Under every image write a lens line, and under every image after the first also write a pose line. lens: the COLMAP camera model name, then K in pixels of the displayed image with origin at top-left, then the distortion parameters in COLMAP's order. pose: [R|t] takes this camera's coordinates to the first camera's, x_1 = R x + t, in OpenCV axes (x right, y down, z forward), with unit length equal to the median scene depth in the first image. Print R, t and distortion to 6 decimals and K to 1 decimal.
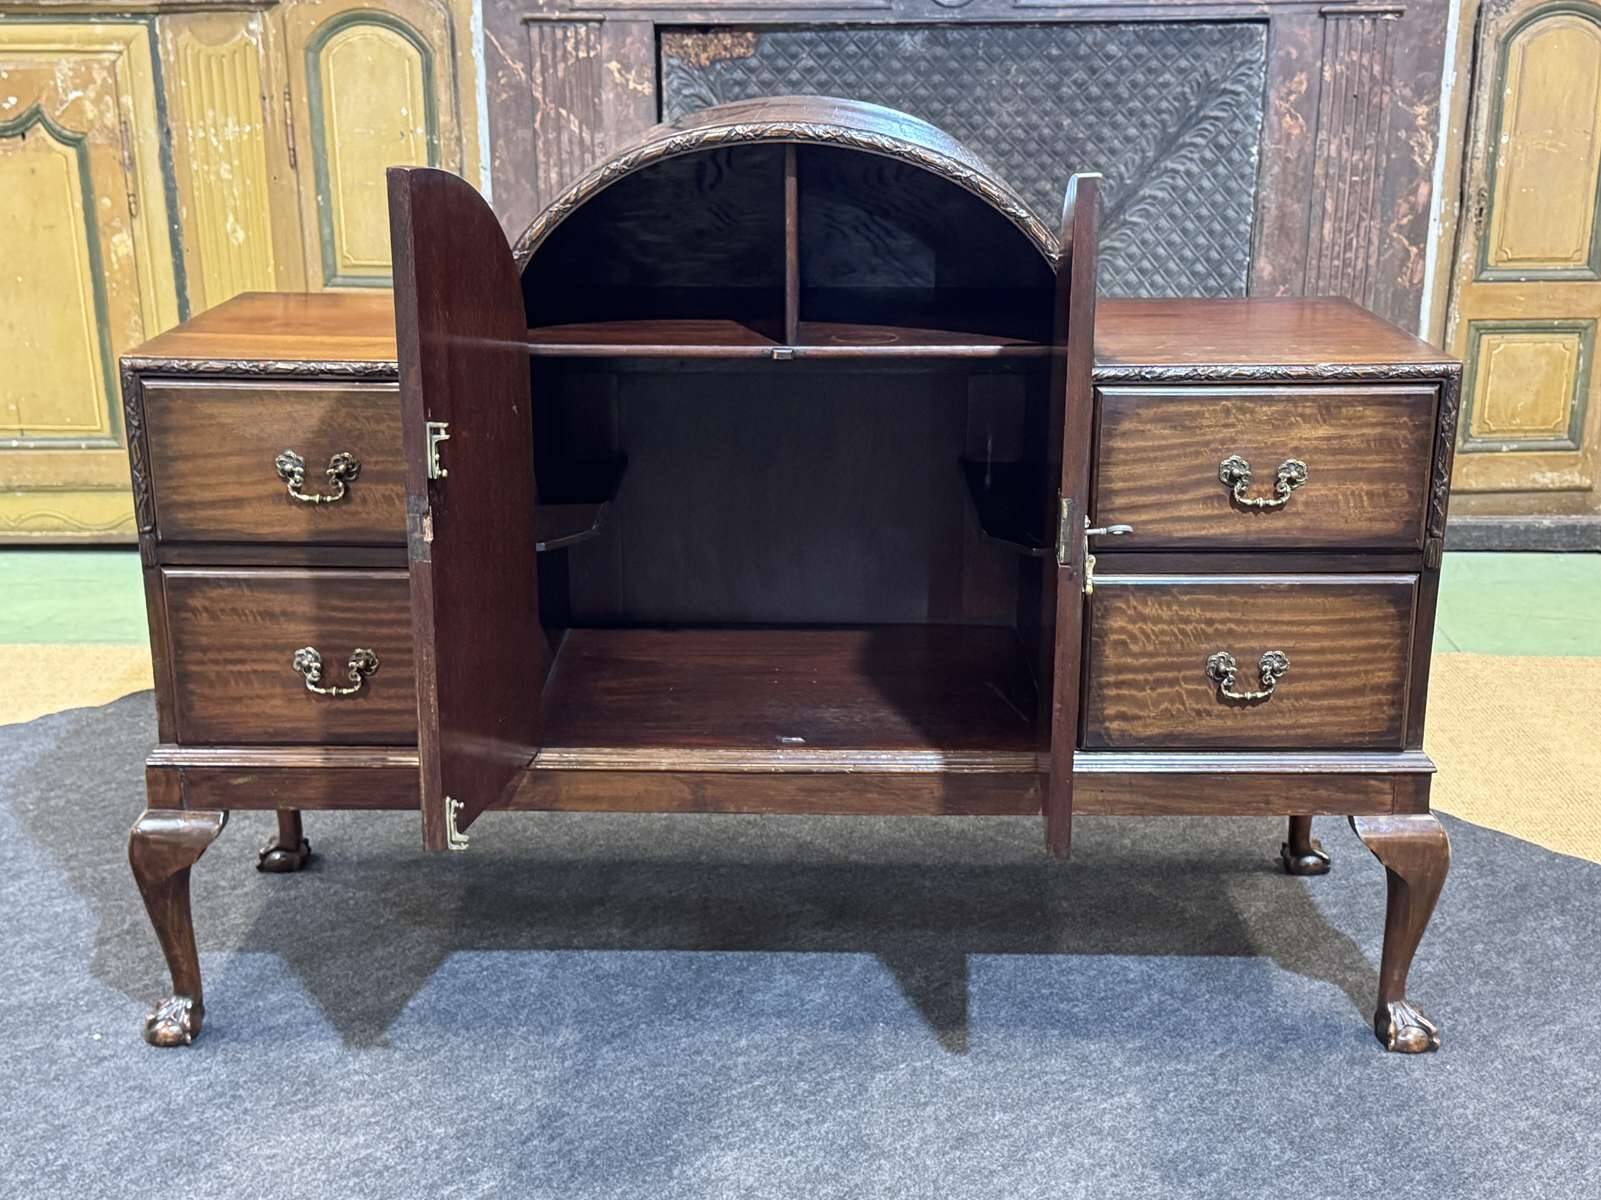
lens RADIAL K [[2062.0, 0, 807.3], [0, 2062.0, 627.4], [0, 0, 1]] dist [0.103643, 0.000000]
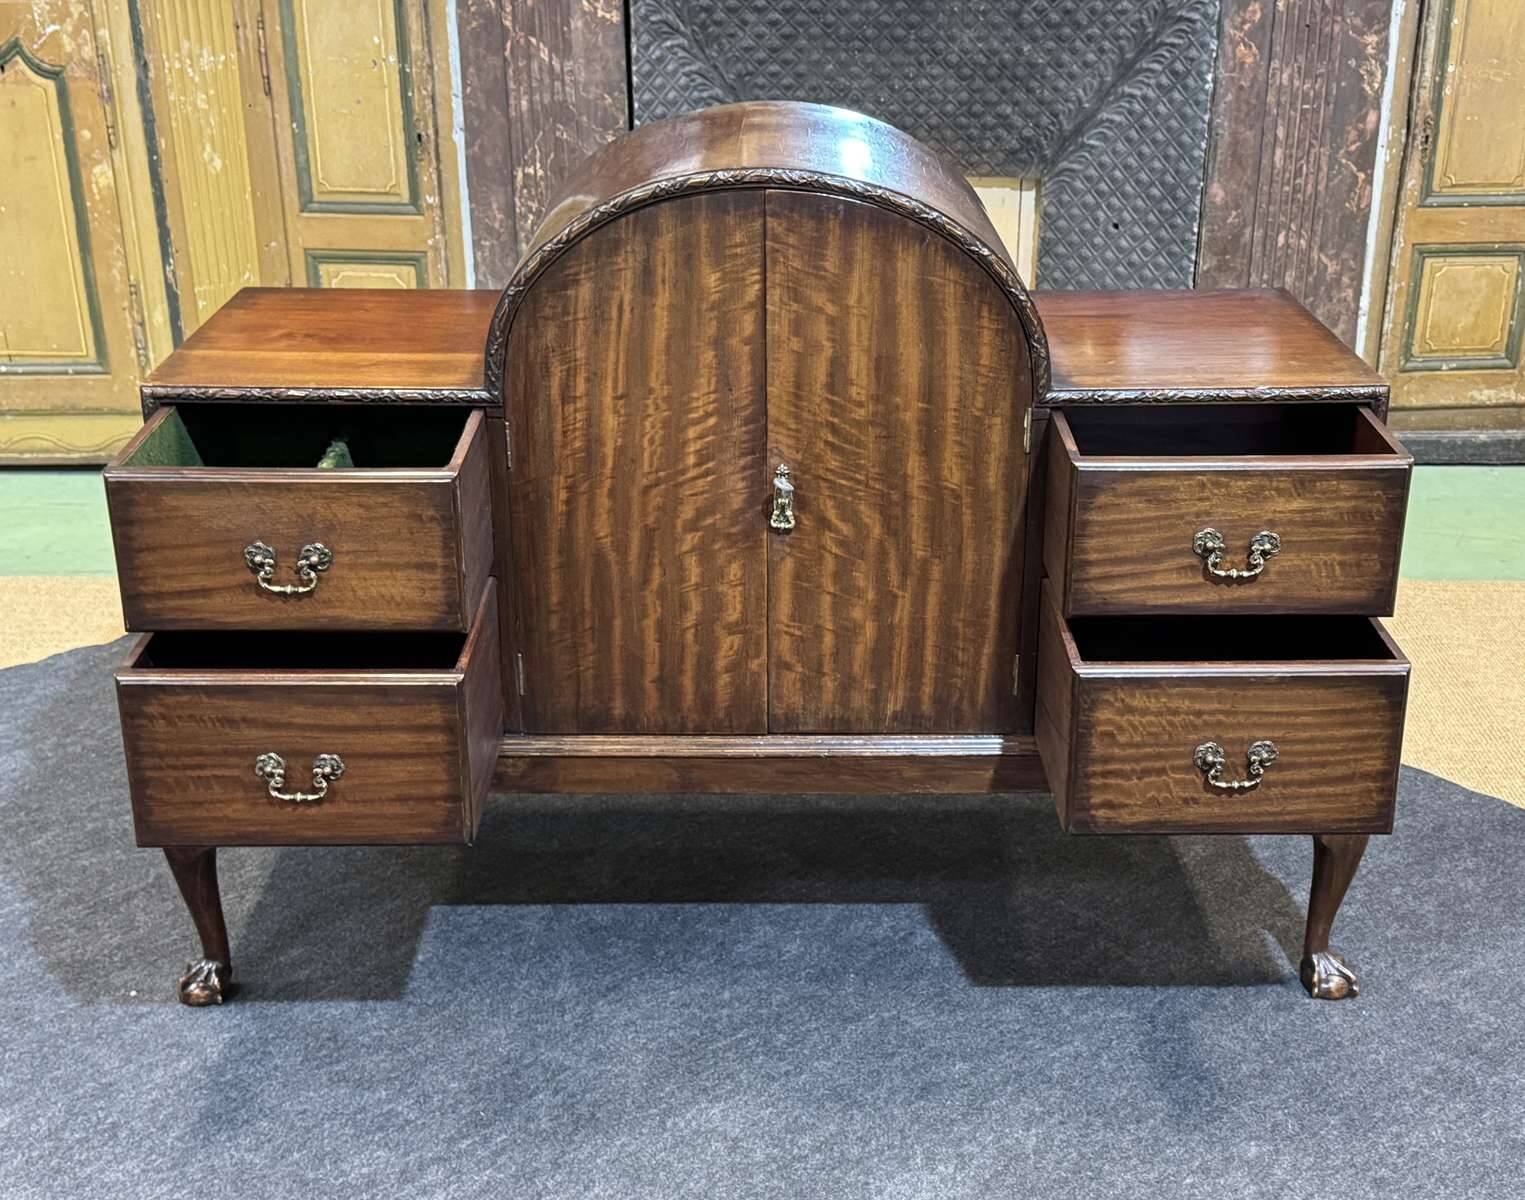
lens RADIAL K [[2058.7, 0, 802.3], [0, 2058.7, 626.5], [0, 0, 1]] dist [0.105936, 0.000000]
pose [[0.999831, -0.005703, 0.017453, -0.005167], [0.004170, 0.996230, 0.086647, -0.050416], [-0.017882, -0.086559, 0.996086, -0.041622]]
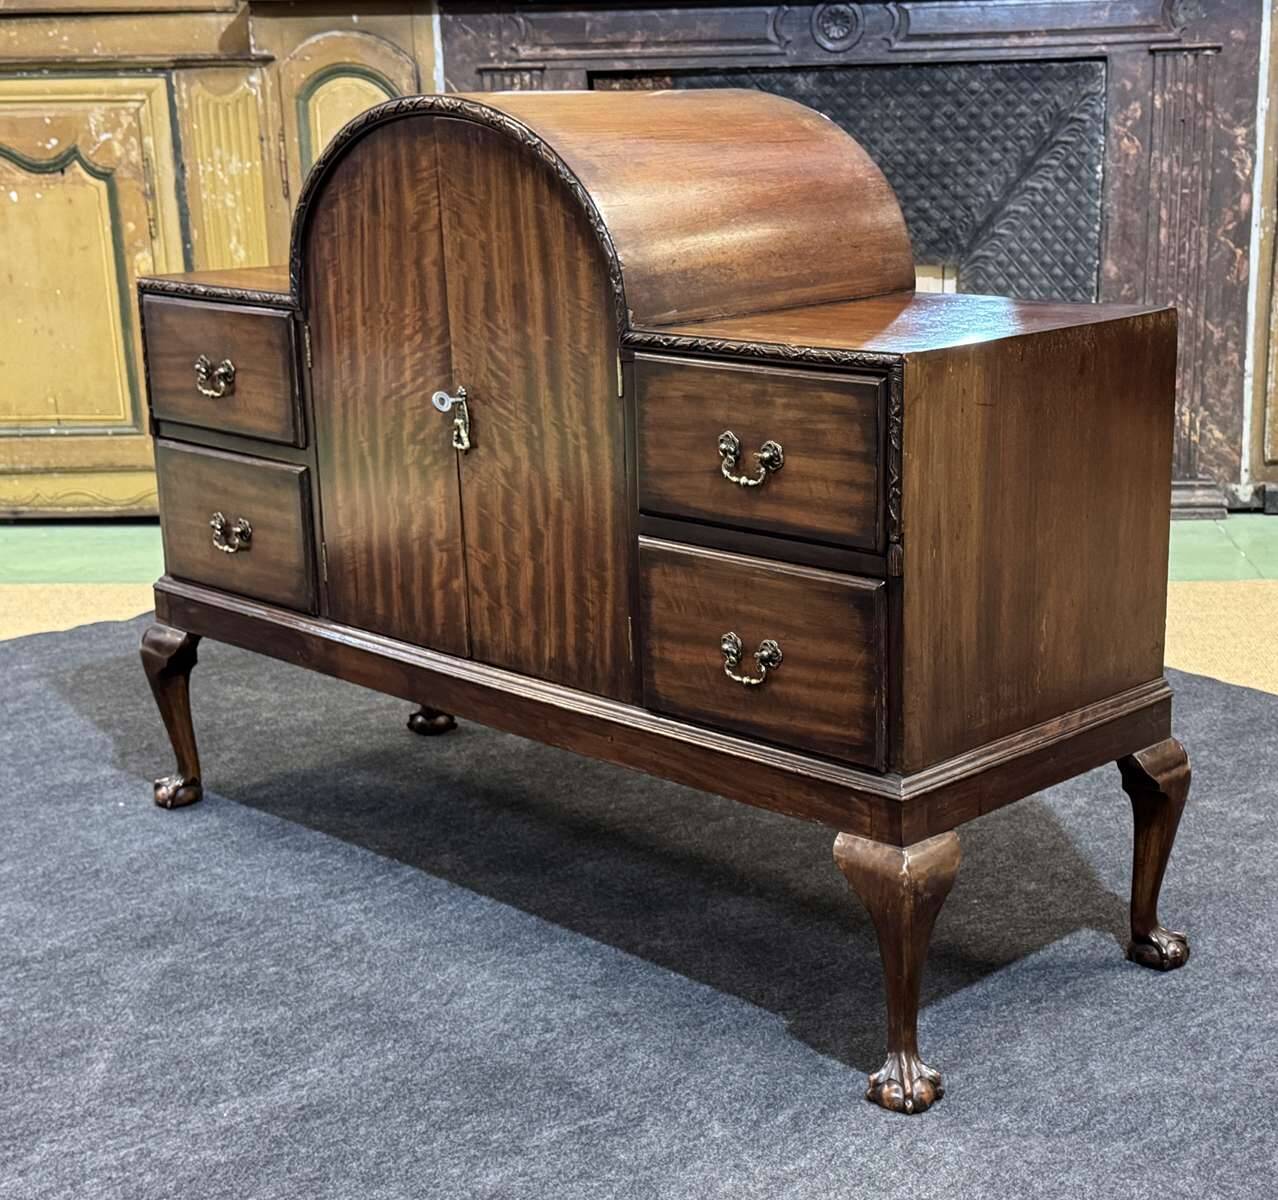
lens RADIAL K [[2081.1, 0, 728.4], [0, 2081.1, 619.7], [0, 0, 1]] dist [0.126853, 0.000000]
pose [[0.999038, -0.007654, -0.043169, 0.056580], [0.005301, 0.998507, -0.054359, 0.088393], [0.043521, 0.054078, 0.997588, -0.175587]]
